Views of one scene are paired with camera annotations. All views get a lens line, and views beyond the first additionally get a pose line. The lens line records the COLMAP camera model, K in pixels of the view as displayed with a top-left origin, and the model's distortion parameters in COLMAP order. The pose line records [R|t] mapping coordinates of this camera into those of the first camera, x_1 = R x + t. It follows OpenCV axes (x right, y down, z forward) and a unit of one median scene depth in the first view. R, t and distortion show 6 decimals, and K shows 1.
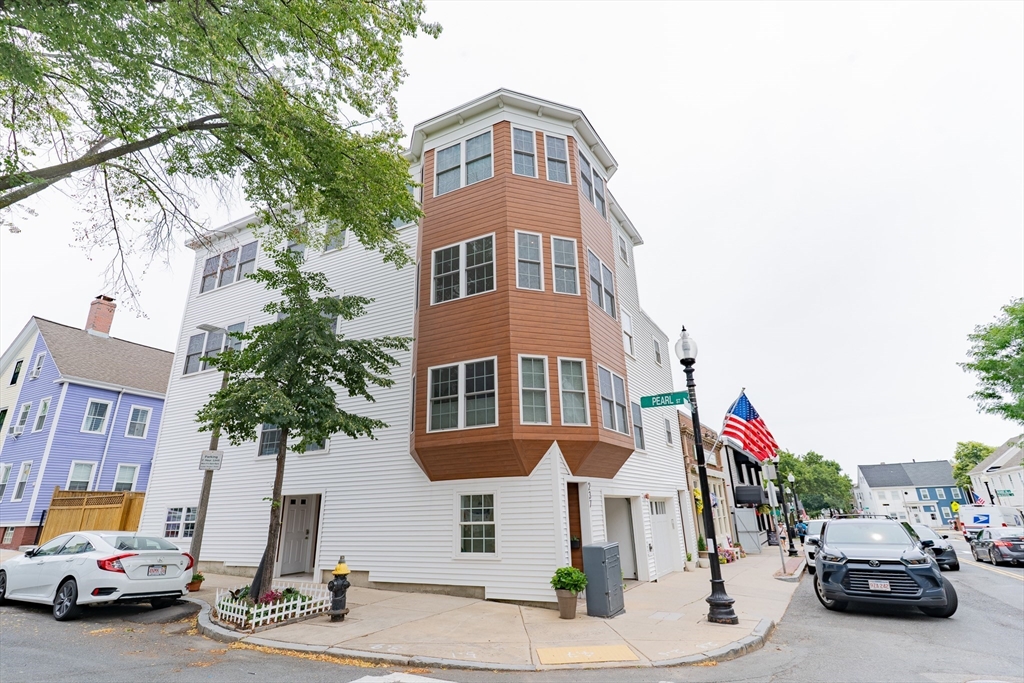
lens RADIAL K [[491.7, 0, 510.6], [0, 491.7, 340.3], [0, 0, 1]] dist [-0.000518, 0.000123]
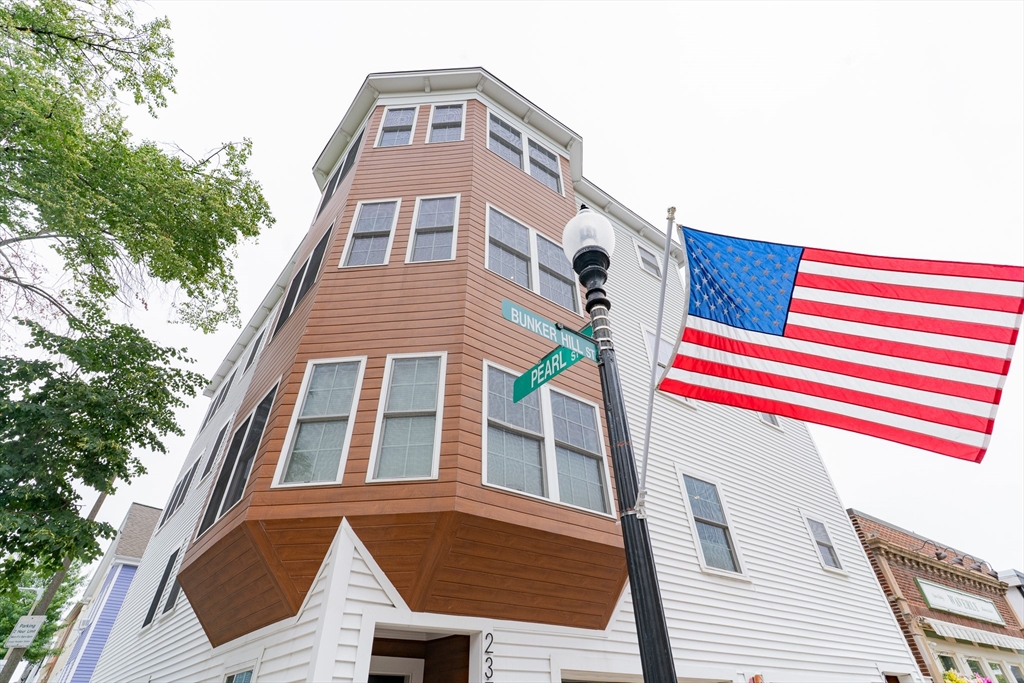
lens RADIAL K [[485.7, 0, 512.0], [0, 485.7, 341.5], [0, 0, 1]] dist [0.001451, -0.000026]
pose [[0.921500, -0.239226, -0.305954, 0.310971], [0.121238, 0.925596, -0.358571, 0.181320], [0.368969, 0.293330, 0.881940, 0.491864]]
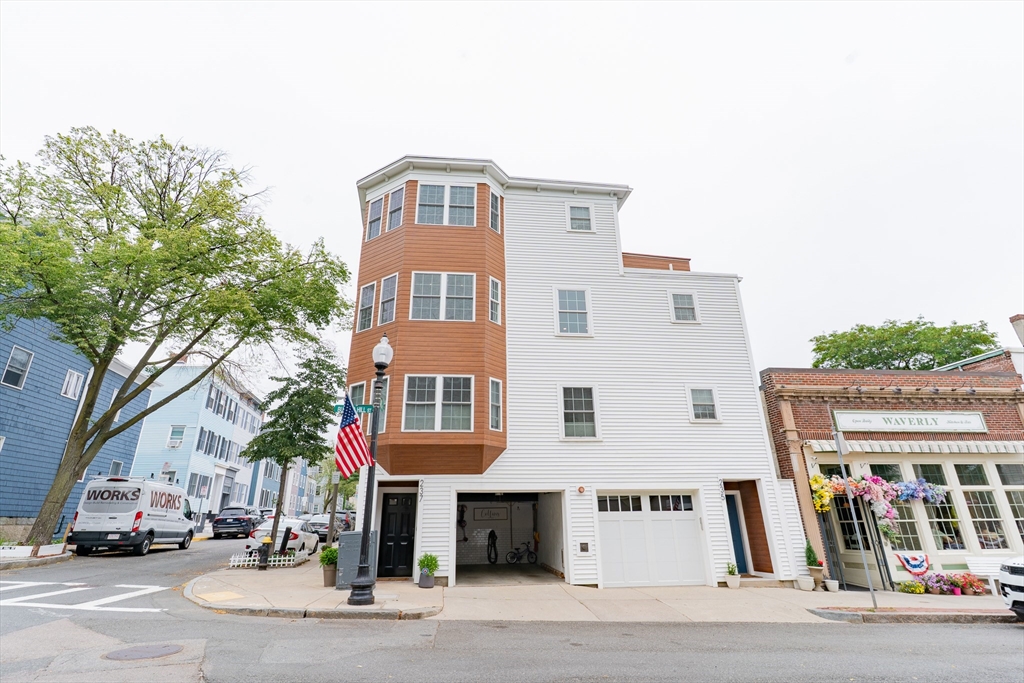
lens RADIAL K [[491.7, 0, 510.6], [0, 491.7, 340.3], [0, 0, 1]] dist [-0.000518, 0.000123]
pose [[0.608546, -0.267351, -0.747125, 1.034972], [0.253416, 0.957708, -0.136294, 0.162034], [0.751966, -0.106392, 0.650560, 0.389078]]
